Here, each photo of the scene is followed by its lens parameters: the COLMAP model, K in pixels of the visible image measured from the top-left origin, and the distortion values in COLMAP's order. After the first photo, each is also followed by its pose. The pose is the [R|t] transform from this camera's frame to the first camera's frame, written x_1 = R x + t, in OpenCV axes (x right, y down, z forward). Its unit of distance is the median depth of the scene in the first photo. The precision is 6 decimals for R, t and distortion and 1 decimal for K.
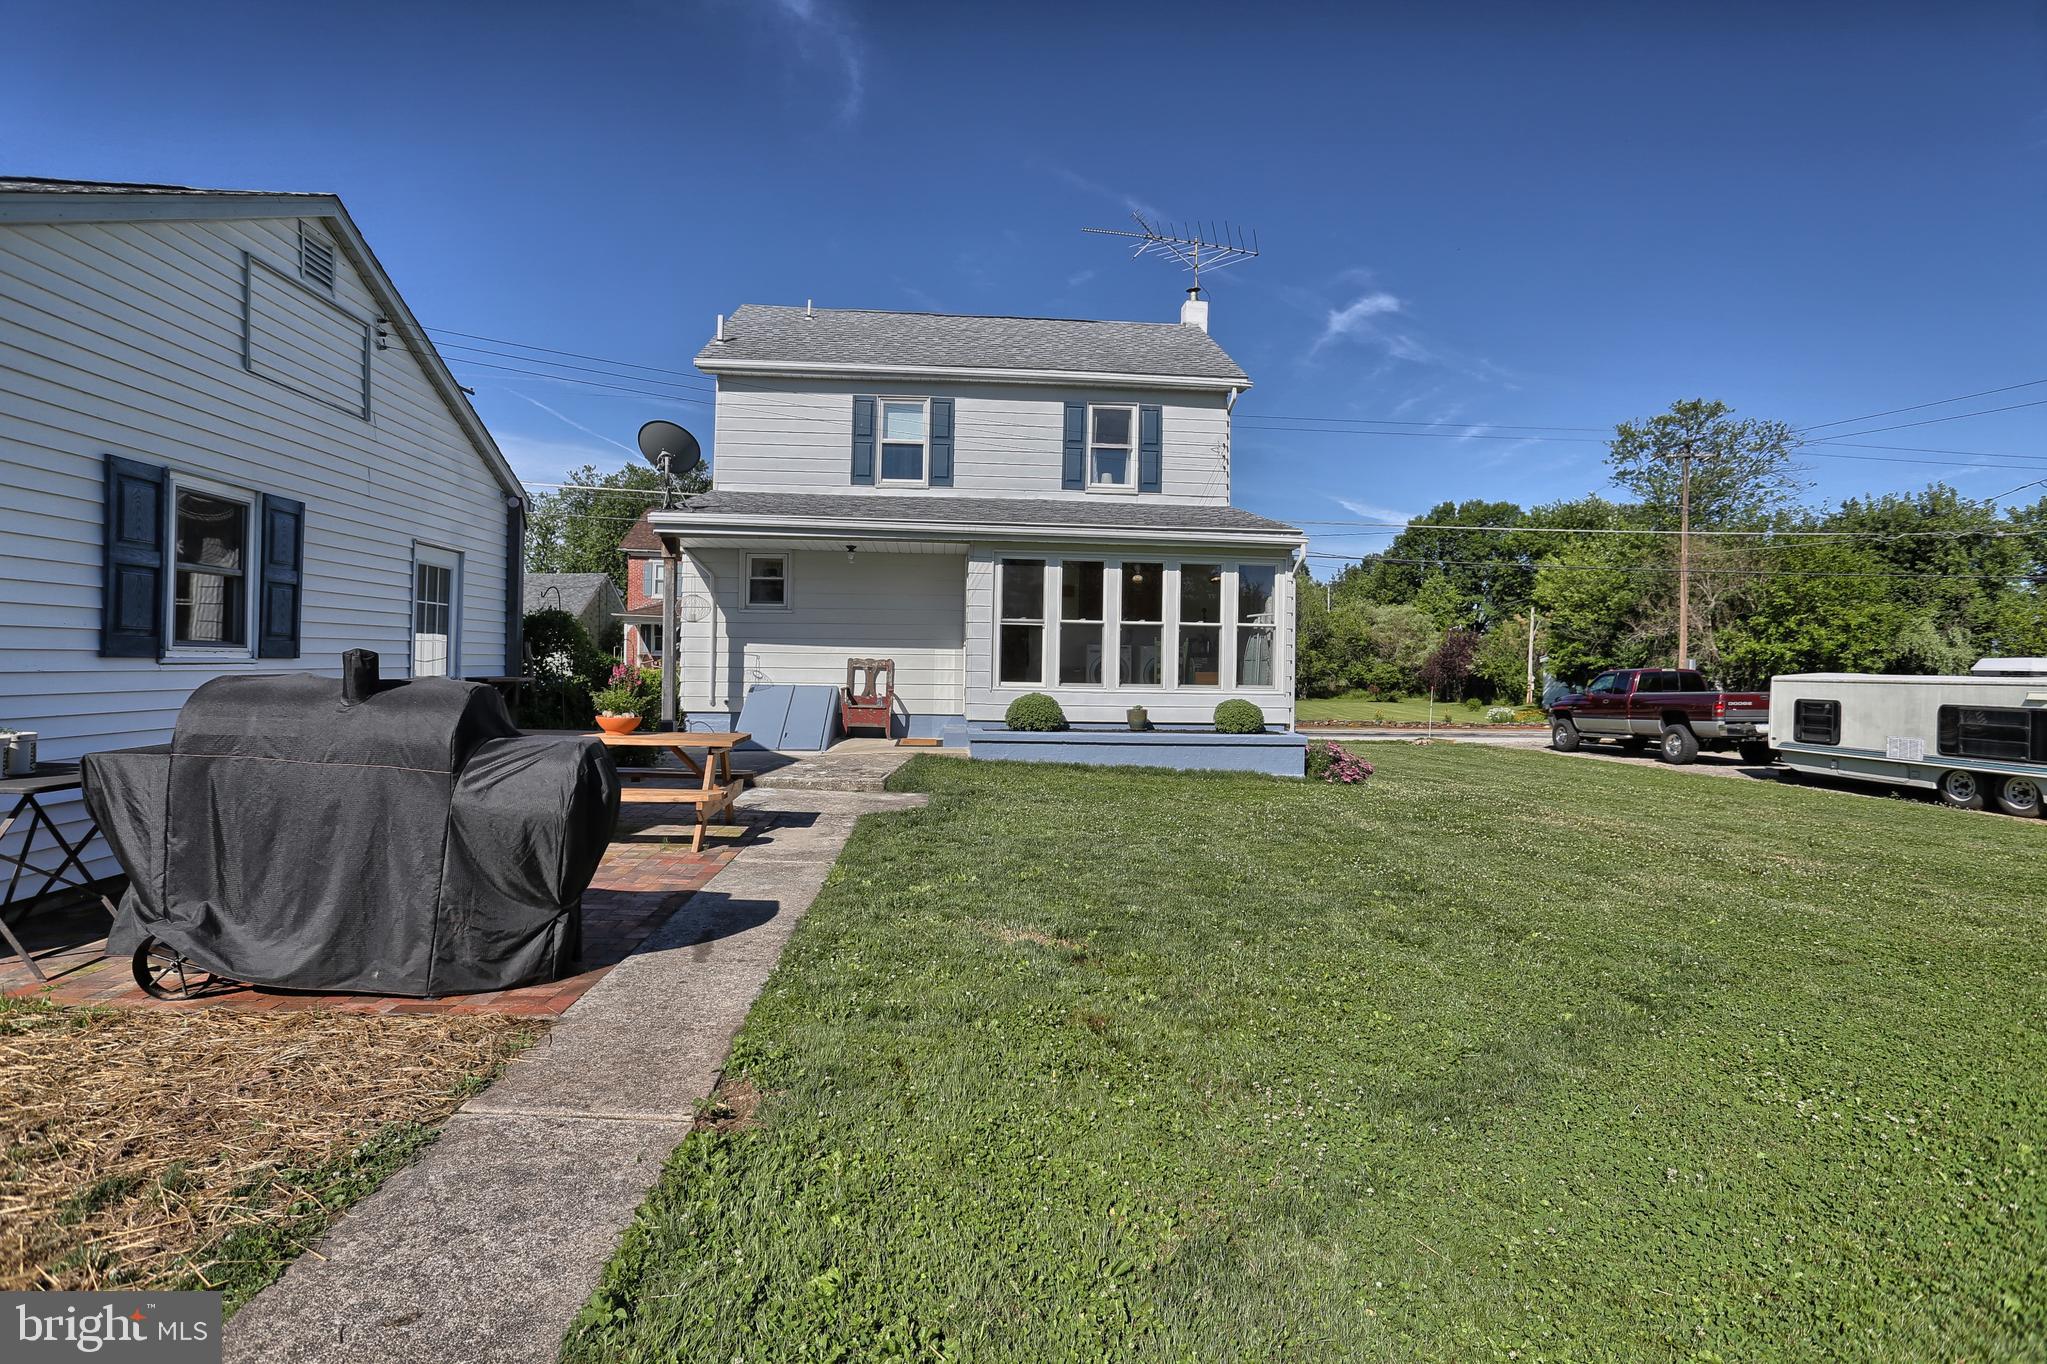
lens RADIAL K [[1005.3, 0, 997.9], [0, 1005.3, 659.2], [0, 0, 1]] dist [-0.056343, 0.022192]
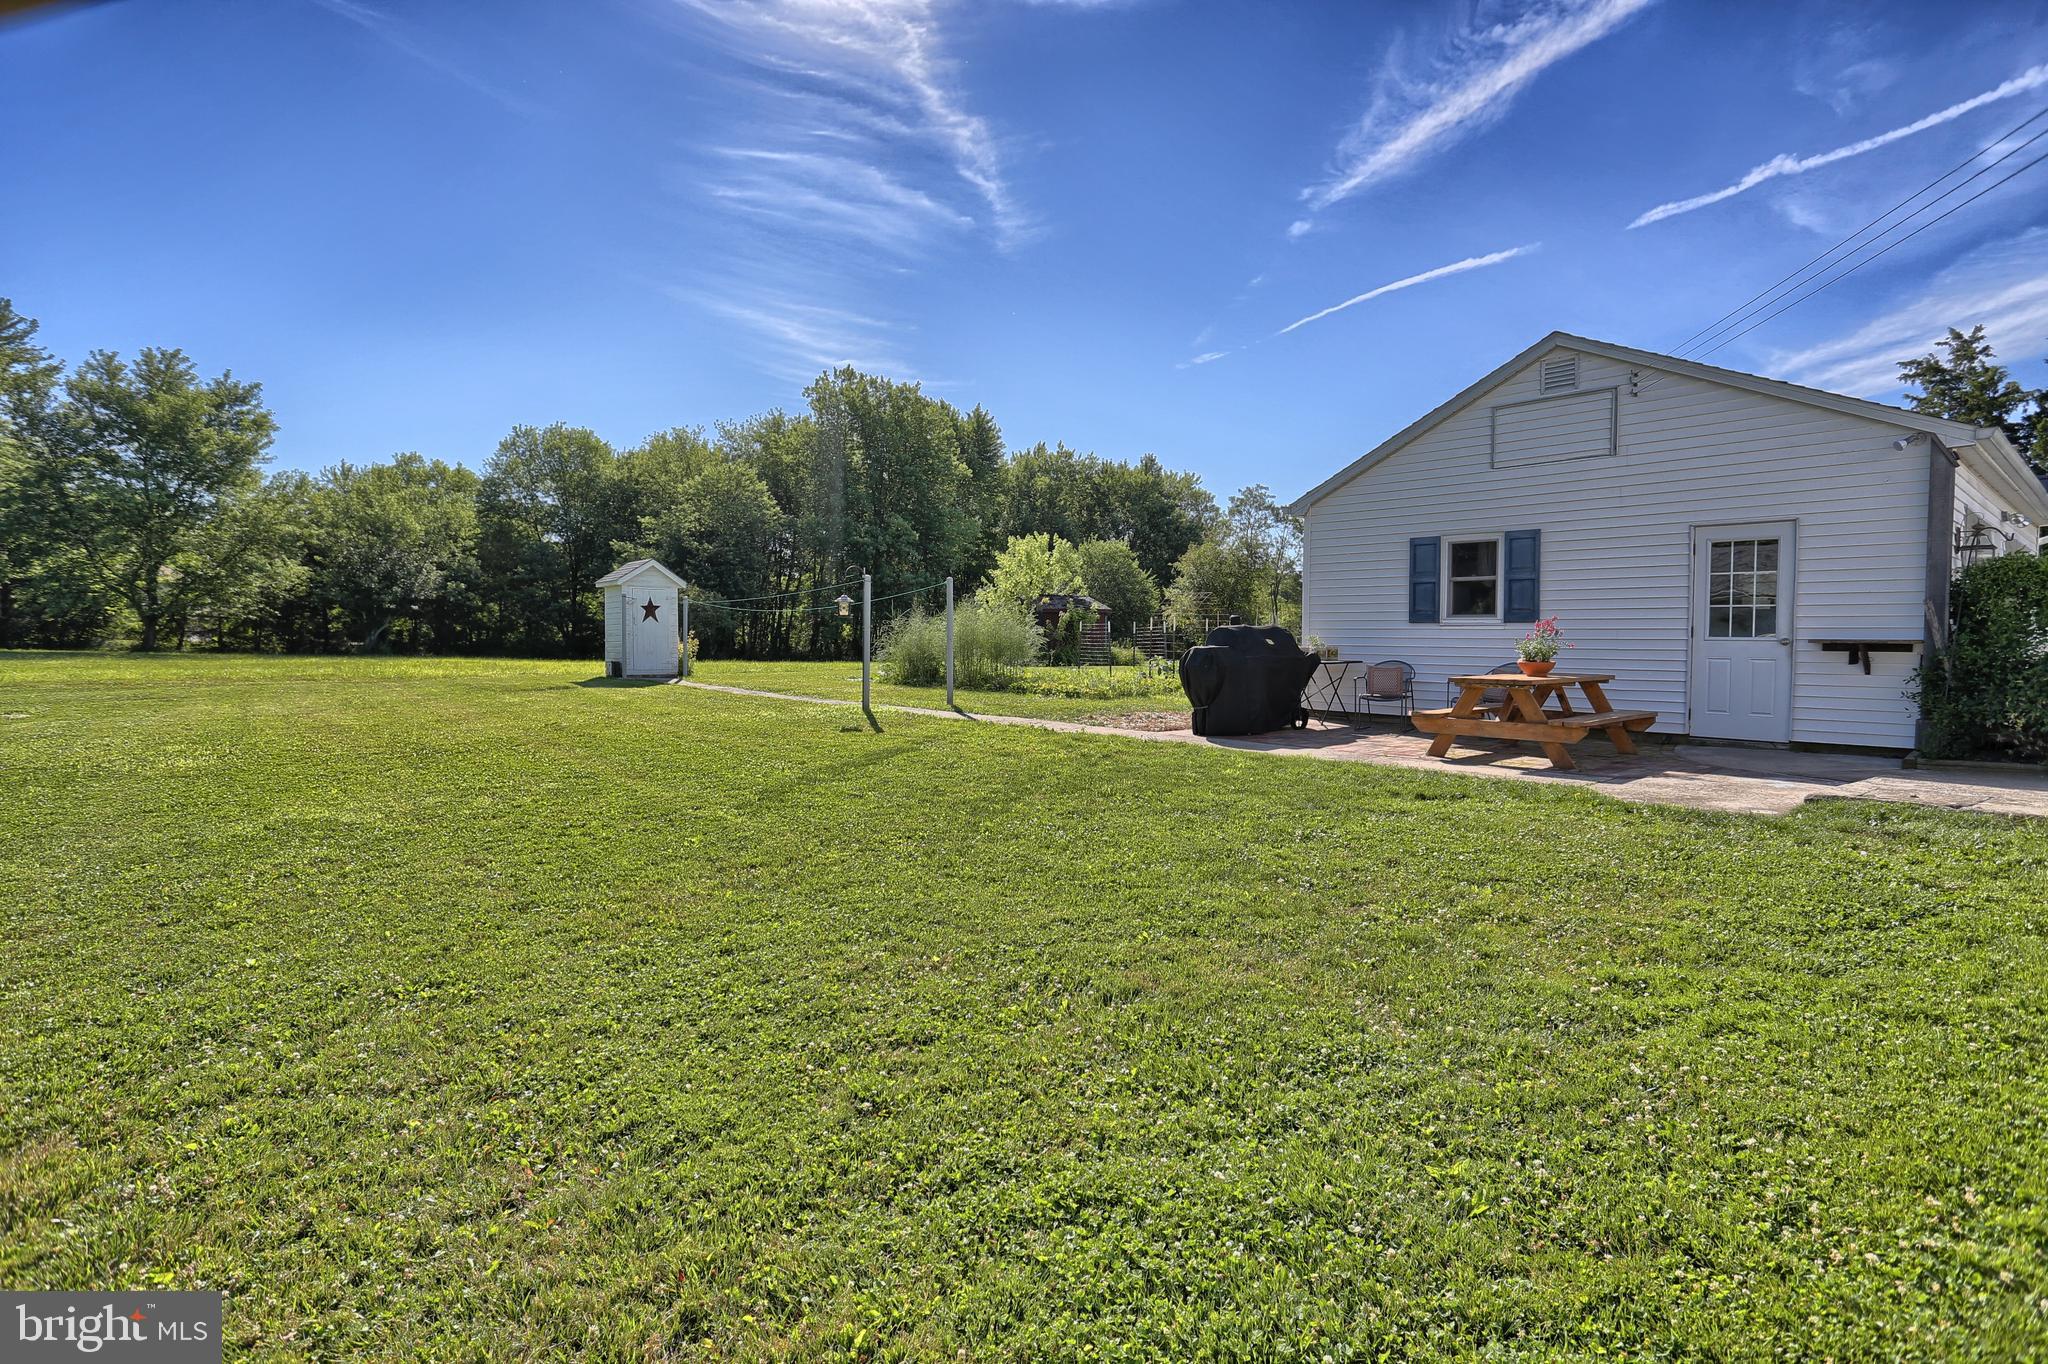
lens RADIAL K [[1005.8, 0, 1028.3], [0, 1005.8, 669.6], [0, 0, 1]] dist [-0.056343, 0.022192]
pose [[-0.806793, -0.005473, -0.590809, 0.480869], [-0.021170, 0.999583, 0.019649, 0.031506], [0.590455, 0.028360, -0.806572, 0.899852]]
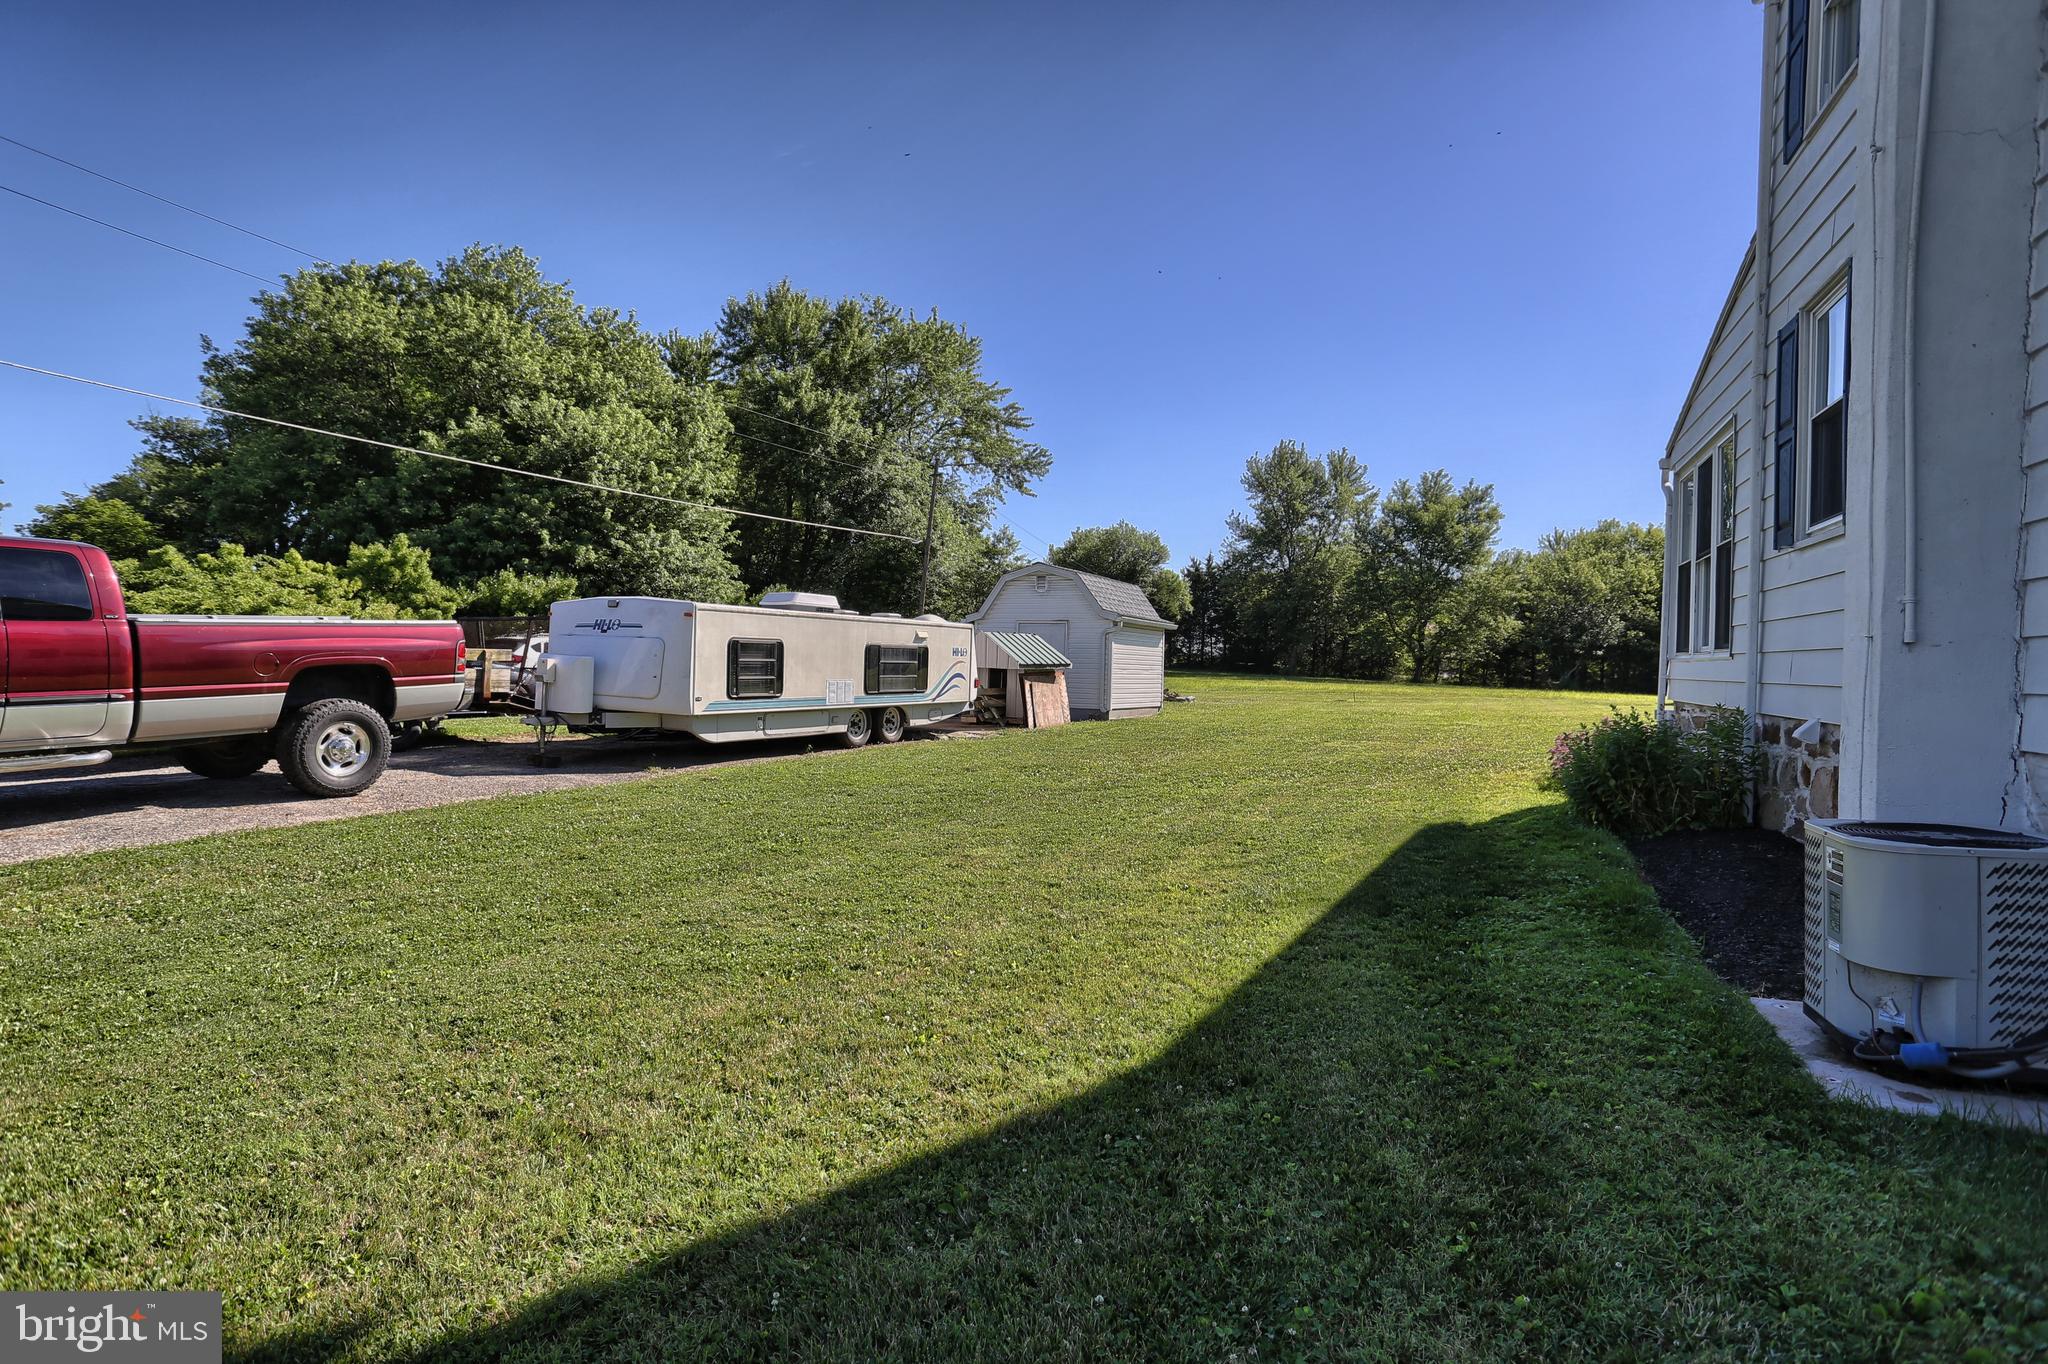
lens RADIAL K [[1005.8, 0, 1016.1], [0, 1005.8, 667.6], [0, 0, 1]] dist [-0.056343, 0.022192]
pose [[-0.883720, -0.046902, 0.465659, 0.381846], [-0.045860, 0.998856, 0.013575, 0.052201], [-0.465763, -0.009359, -0.884860, 1.902137]]
